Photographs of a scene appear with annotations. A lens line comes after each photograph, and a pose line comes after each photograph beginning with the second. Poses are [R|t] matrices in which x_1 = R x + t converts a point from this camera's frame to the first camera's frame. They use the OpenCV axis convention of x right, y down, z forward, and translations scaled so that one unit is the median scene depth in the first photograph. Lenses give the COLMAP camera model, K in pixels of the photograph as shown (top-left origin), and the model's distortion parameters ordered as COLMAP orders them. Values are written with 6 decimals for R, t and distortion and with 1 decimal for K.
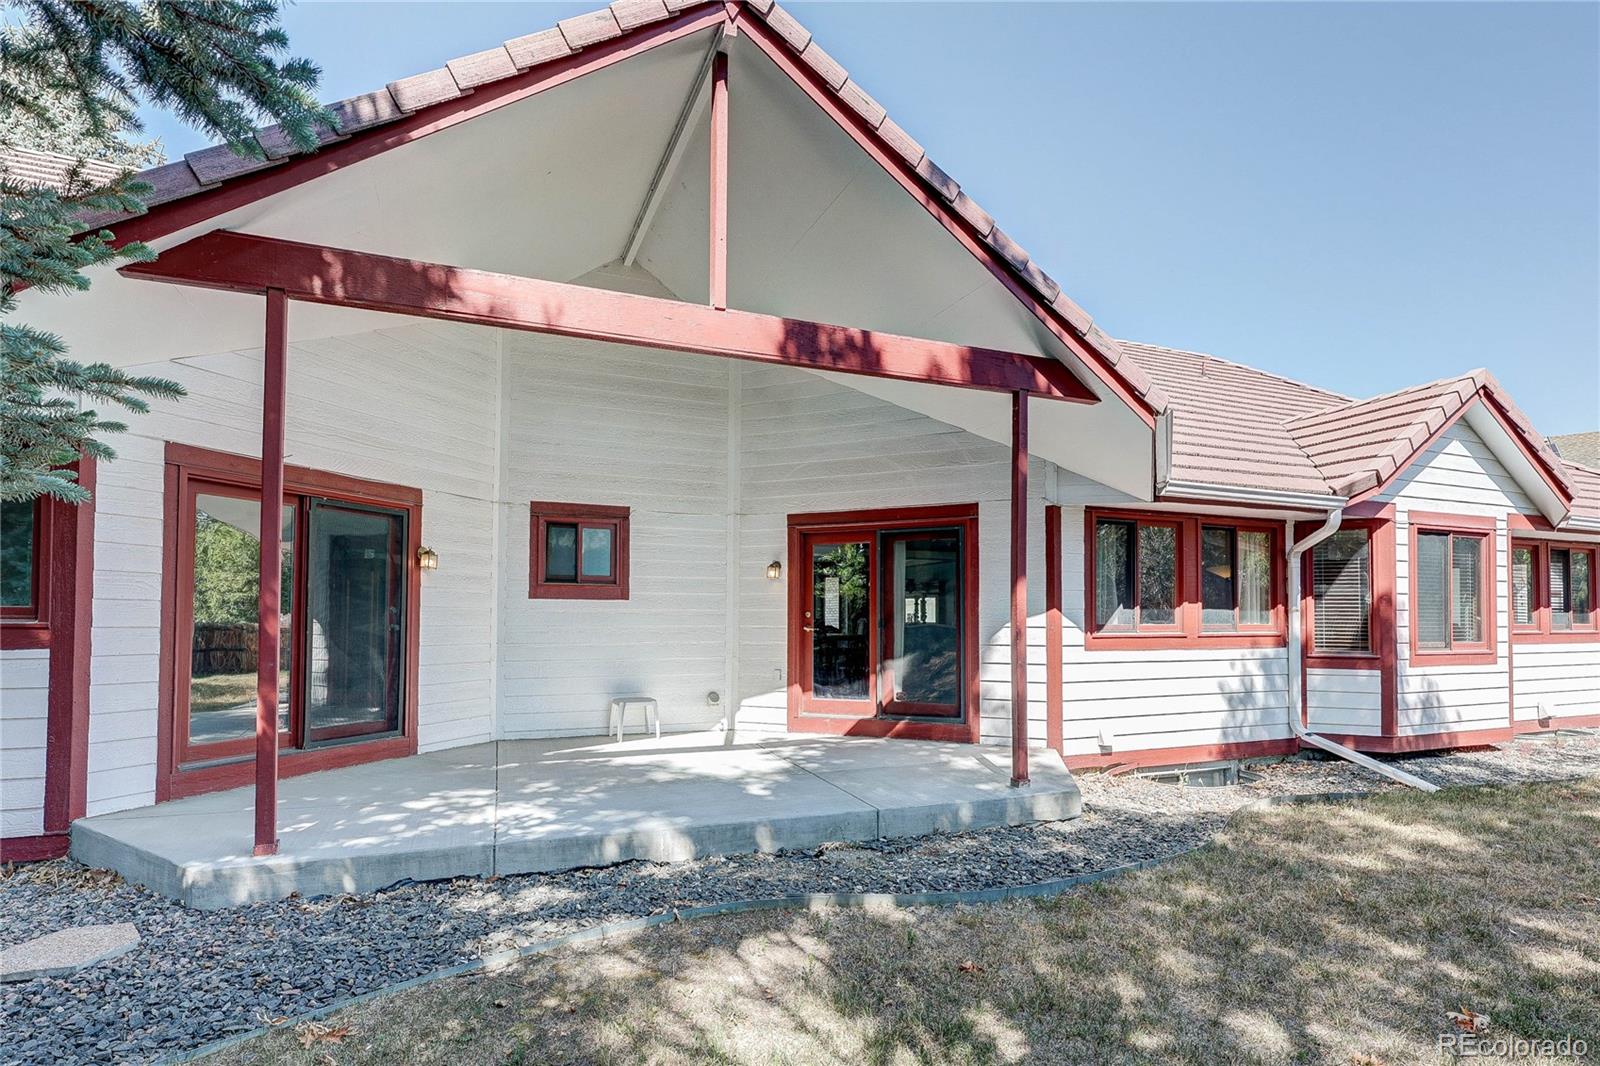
lens RADIAL K [[782.6, 0, 795.2], [0, 782.6, 588.5], [0, 0, 1]] dist [0.000008, 0.000067]
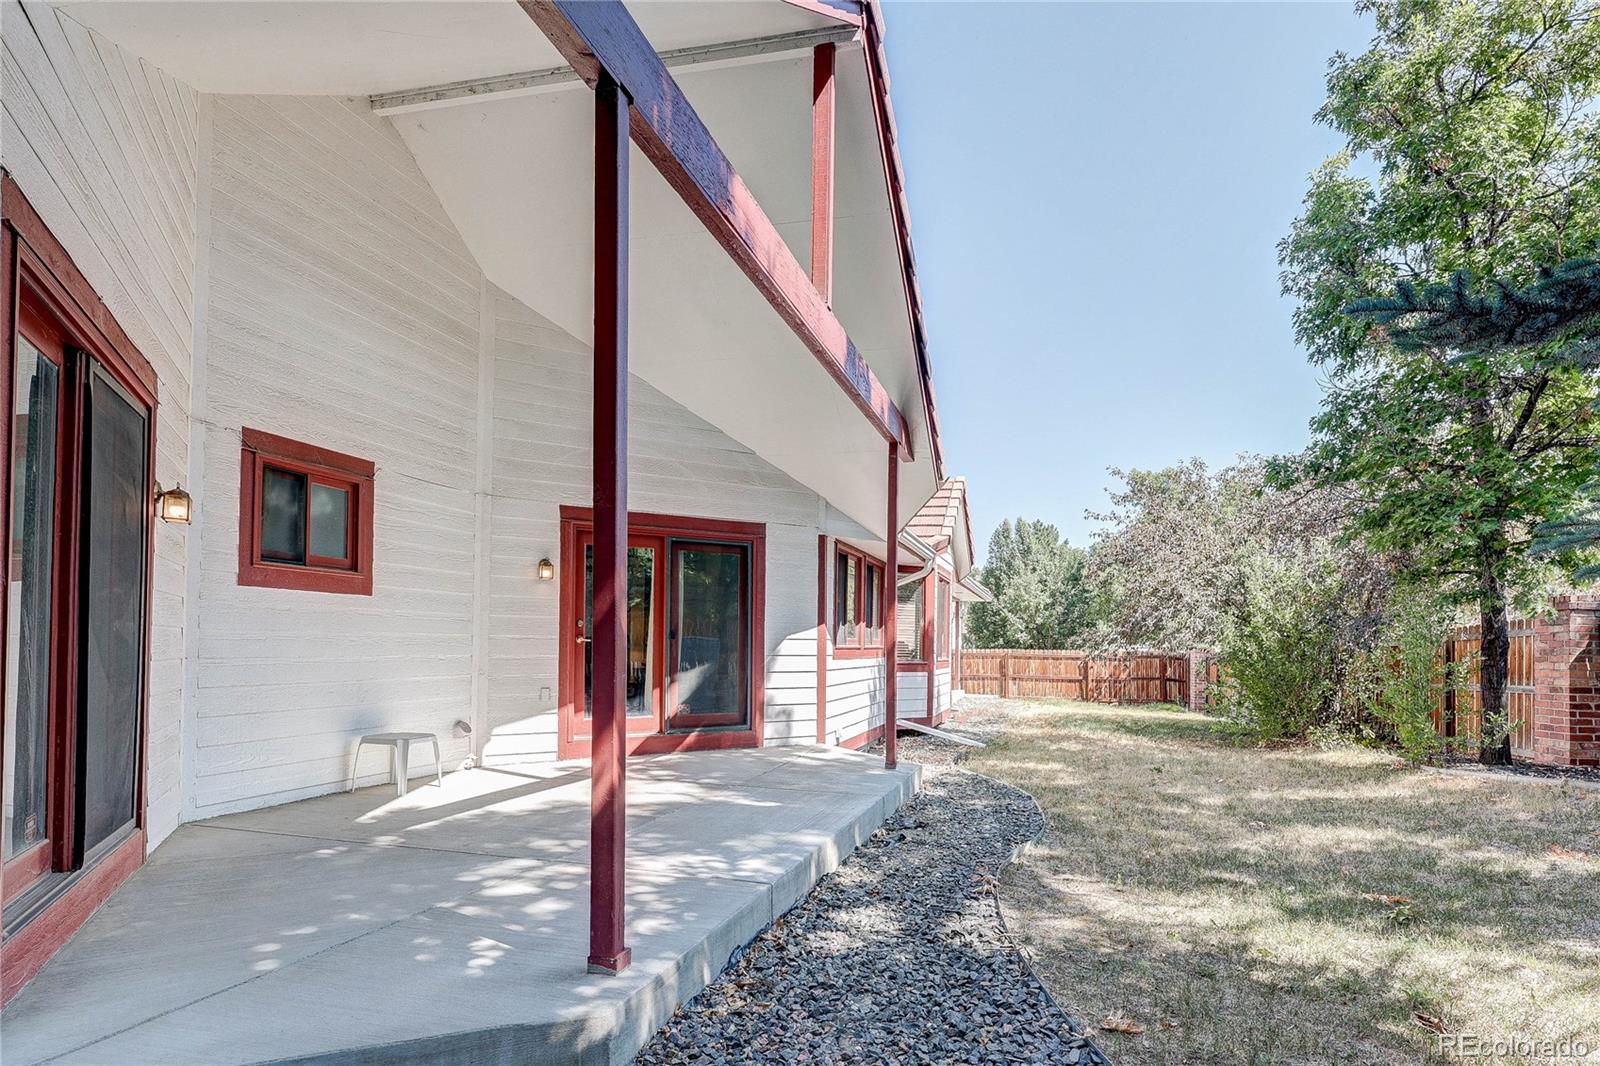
lens RADIAL K [[811.8, 0, 865.3], [0, 811.8, 625.2], [0, 0, 1]] dist [-0.001069, -0.000540]
pose [[0.578148, 0.024325, 0.815569, -0.563576], [-0.040964, 0.999160, -0.000762, 0.023966], [-0.814903, -0.032969, 0.578659, 0.228912]]
